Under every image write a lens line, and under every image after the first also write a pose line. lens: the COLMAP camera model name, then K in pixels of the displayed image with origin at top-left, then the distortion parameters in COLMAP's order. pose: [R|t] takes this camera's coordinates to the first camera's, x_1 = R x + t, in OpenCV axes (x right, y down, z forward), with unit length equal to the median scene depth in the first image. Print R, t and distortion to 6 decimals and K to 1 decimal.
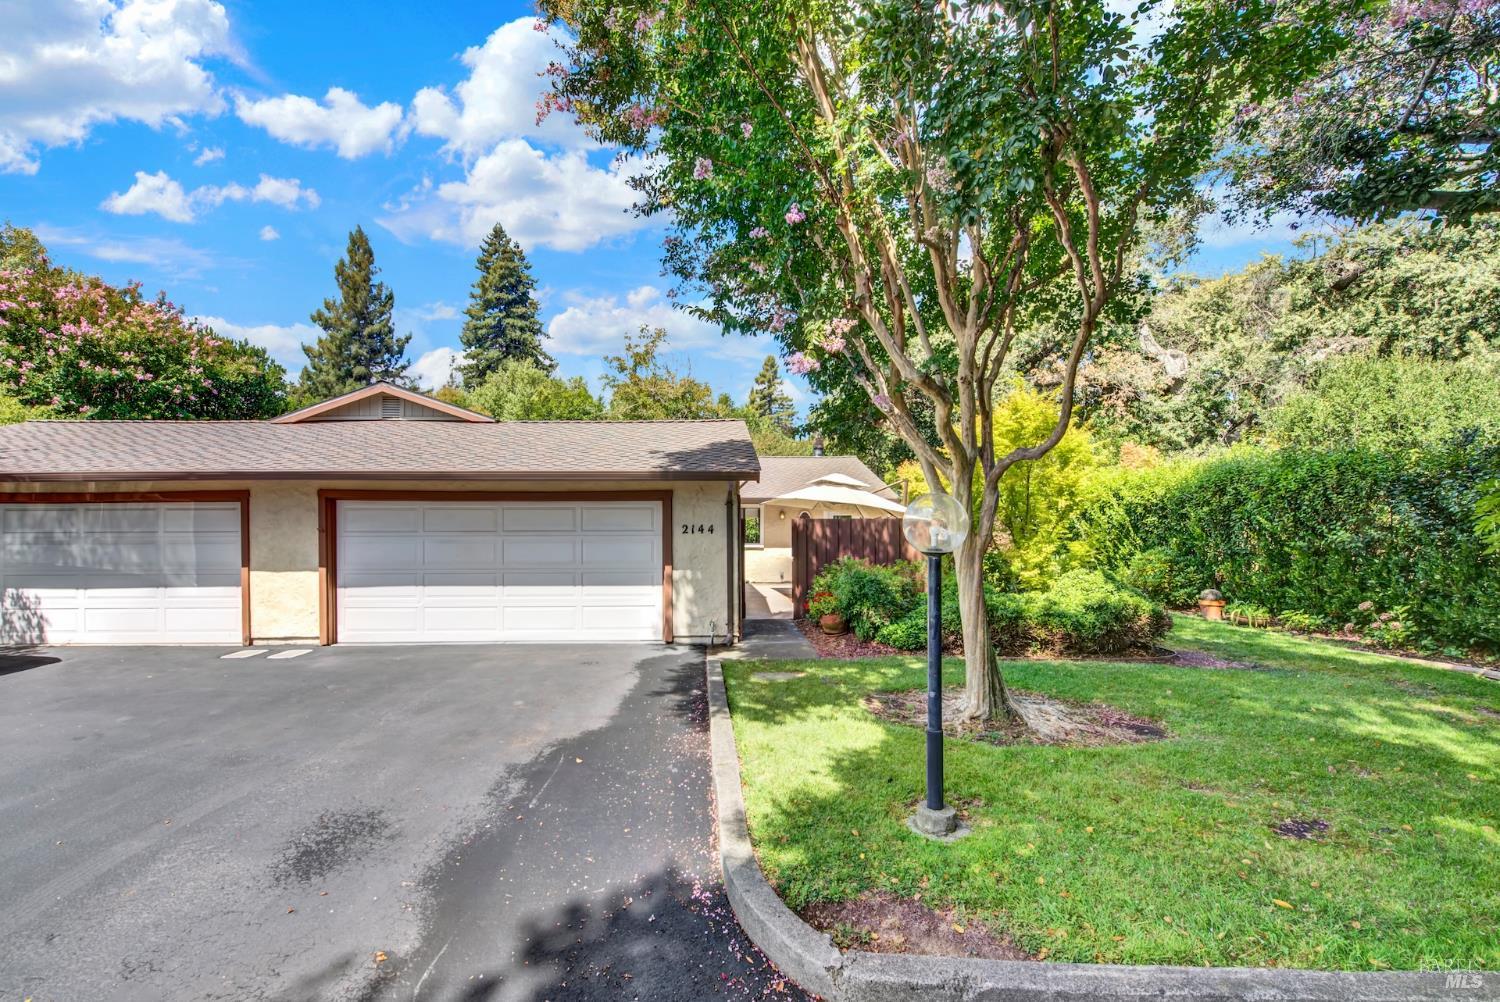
lens RADIAL K [[599.2, 0, 637.5], [0, 599.2, 506.9], [0, 0, 1]] dist [0.003110, -0.000337]
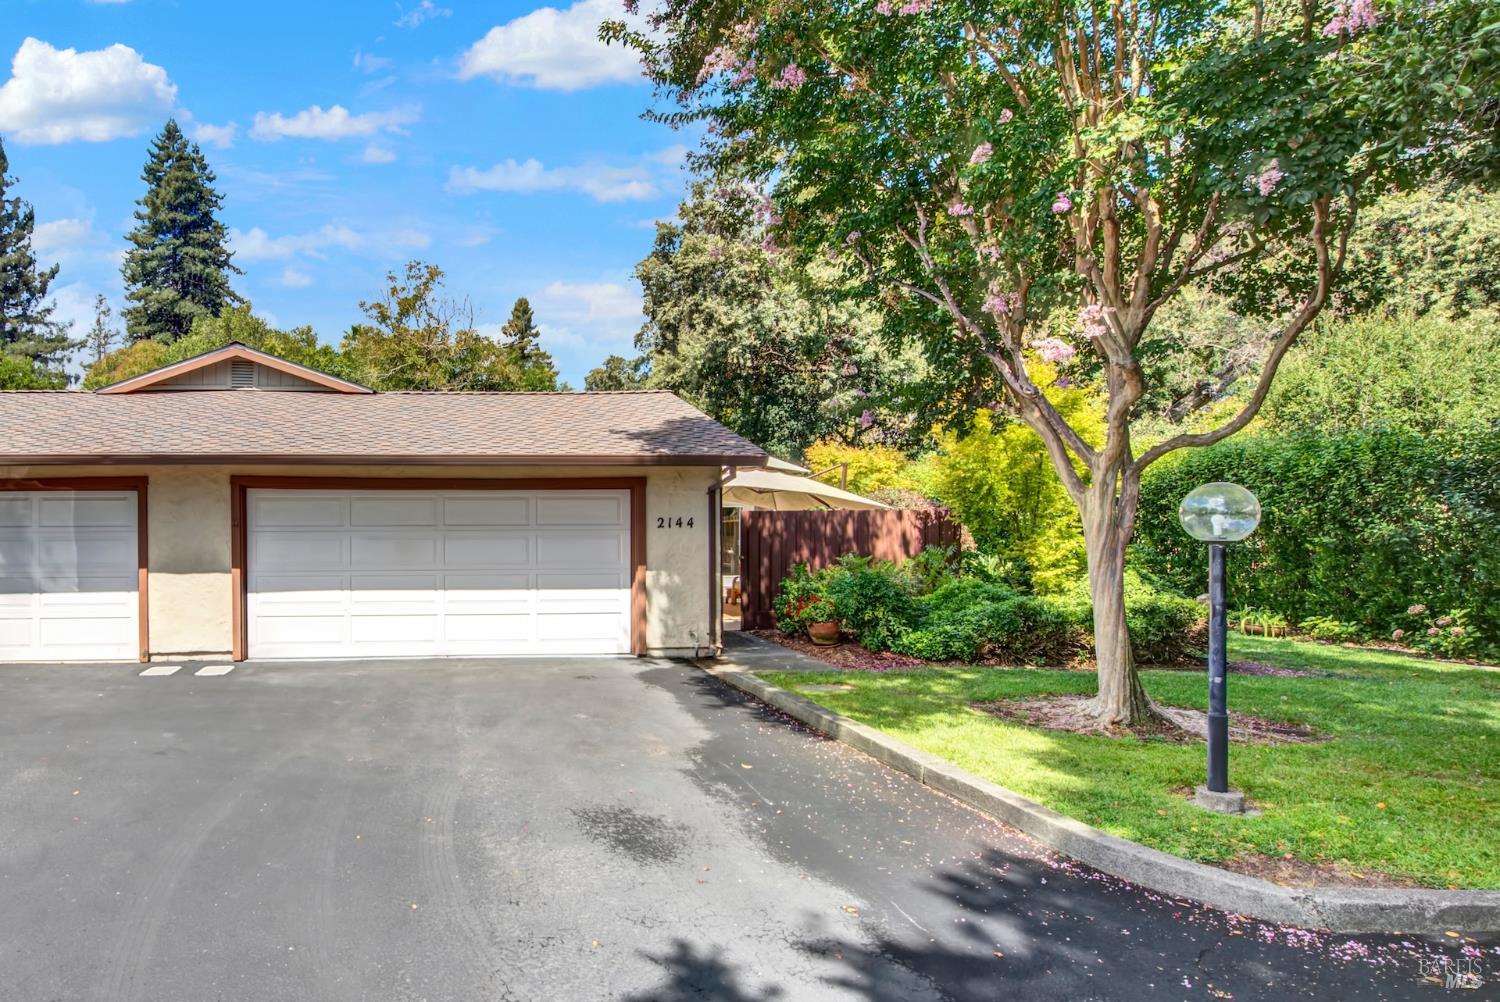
lens RADIAL K [[662.5, 0, 744.5], [0, 662.5, 500.0], [0, 0, 1]] dist [0.002652, -0.001384]
pose [[0.999567, -0.000065, 0.029437, 0.236337], [-0.000072, 0.999989, 0.004671, 0.000343], [-0.029437, -0.004671, 0.999556, 0.073121]]
